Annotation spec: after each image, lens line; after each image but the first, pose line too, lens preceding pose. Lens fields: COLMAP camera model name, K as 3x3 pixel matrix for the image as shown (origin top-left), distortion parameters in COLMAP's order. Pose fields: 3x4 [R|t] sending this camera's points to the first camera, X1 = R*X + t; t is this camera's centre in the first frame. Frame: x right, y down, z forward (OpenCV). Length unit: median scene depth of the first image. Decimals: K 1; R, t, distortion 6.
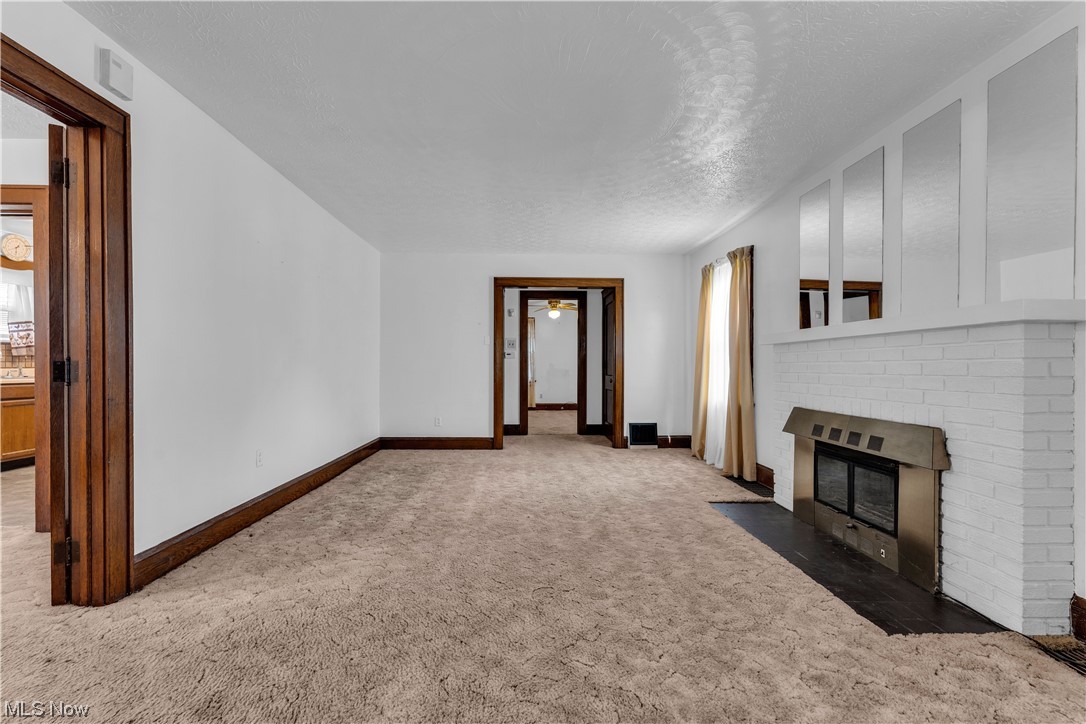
lens RADIAL K [[443.6, 0, 536.7], [0, 443.6, 371.9], [0, 0, 1]] dist [0.000061, 0.000264]
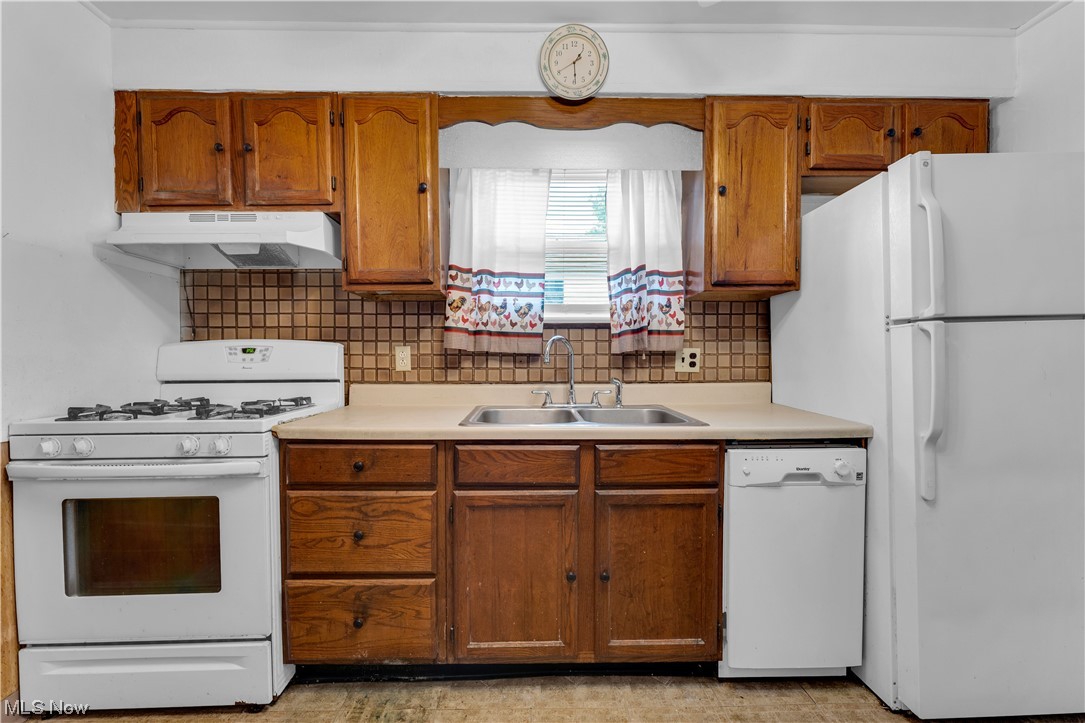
lens RADIAL K [[443.2, 0, 535.9], [0, 443.2, 362.5], [0, 0, 1]] dist [0.000061, 0.000264]
pose [[-0.004321, 0.012460, -0.999913, -0.871423], [-0.012621, 0.999842, 0.012514, -0.037737], [0.999911, 0.012674, -0.004163, 1.059409]]
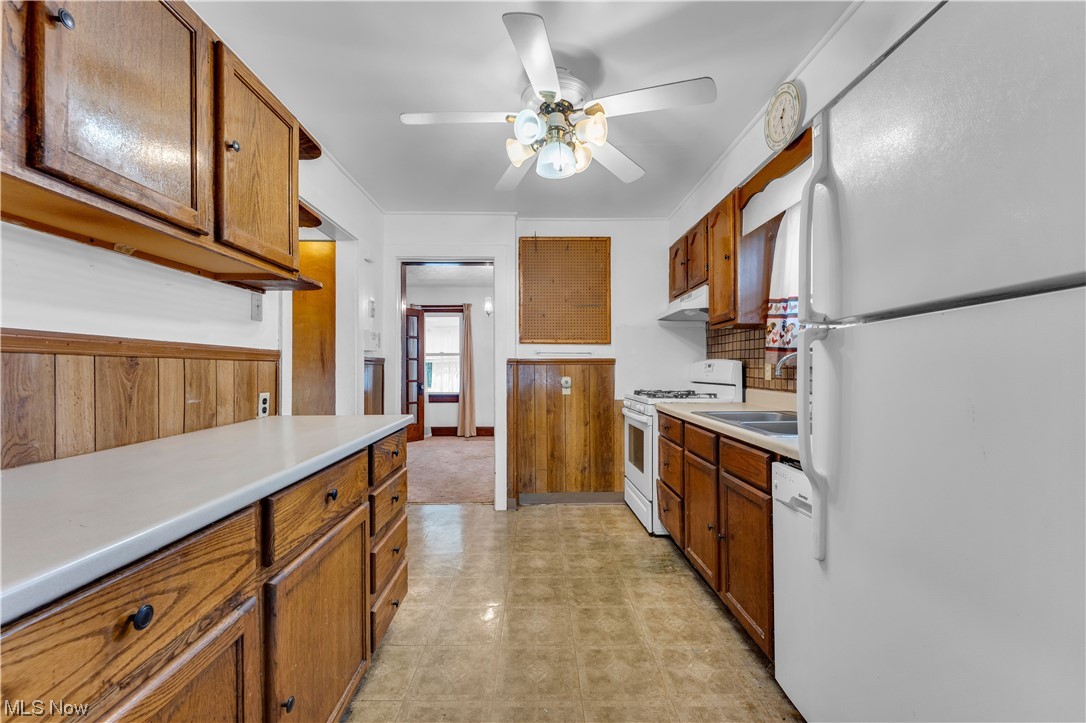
lens RADIAL K [[443.6, 0, 543.6], [0, 443.6, 368.2], [0, 0, 1]] dist [0.000061, 0.000264]
pose [[-0.999956, -0.002215, 0.009155, -1.039789], [-0.002111, 0.999934, 0.011293, -0.045087], [-0.009180, 0.011273, -0.999894, 1.574518]]
